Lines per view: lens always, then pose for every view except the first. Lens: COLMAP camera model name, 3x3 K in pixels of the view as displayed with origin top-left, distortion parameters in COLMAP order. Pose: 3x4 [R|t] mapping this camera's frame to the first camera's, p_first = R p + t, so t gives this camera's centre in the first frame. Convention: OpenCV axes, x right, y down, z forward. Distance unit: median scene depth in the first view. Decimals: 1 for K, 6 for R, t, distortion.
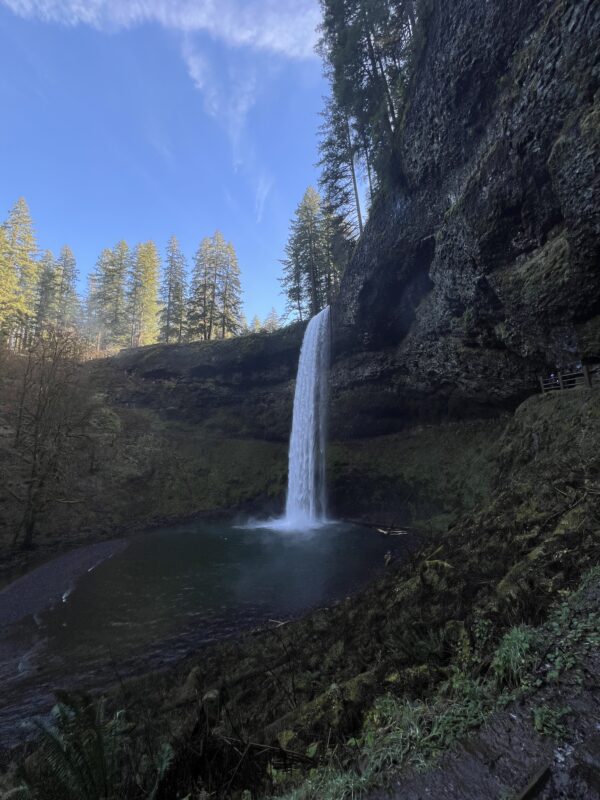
lens RADIAL K [[318.5, 0, 301.2], [0, 318.5, 397.8], [0, 0, 1]] dist [-0.000667, -0.000085]
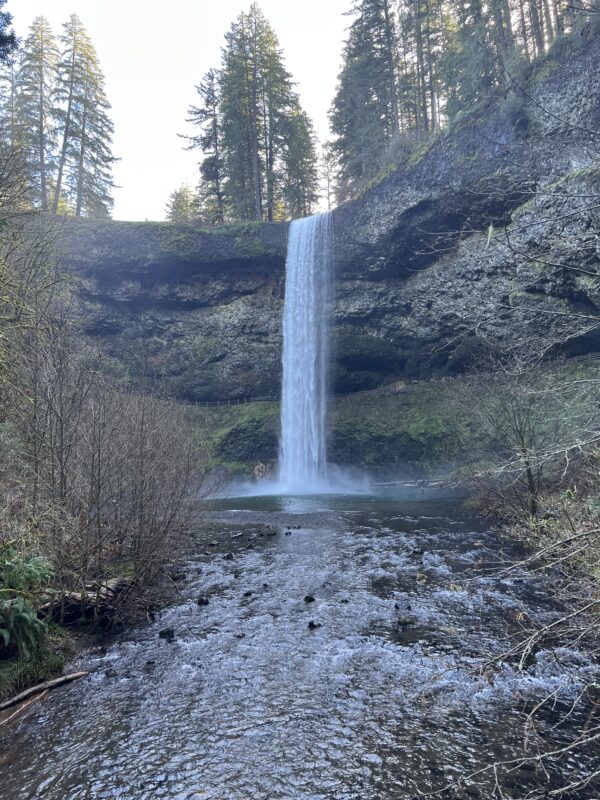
lens RADIAL K [[604.1, 0, 298.8], [0, 604.1, 404.5], [0, 0, 1]] dist [0.045297, -0.033183]
pose [[0.870574, 0.050364, 0.489453, -0.659756], [-0.079524, 0.996072, 0.038951, 0.115035], [-0.485569, -0.072833, 0.871159, -0.240625]]
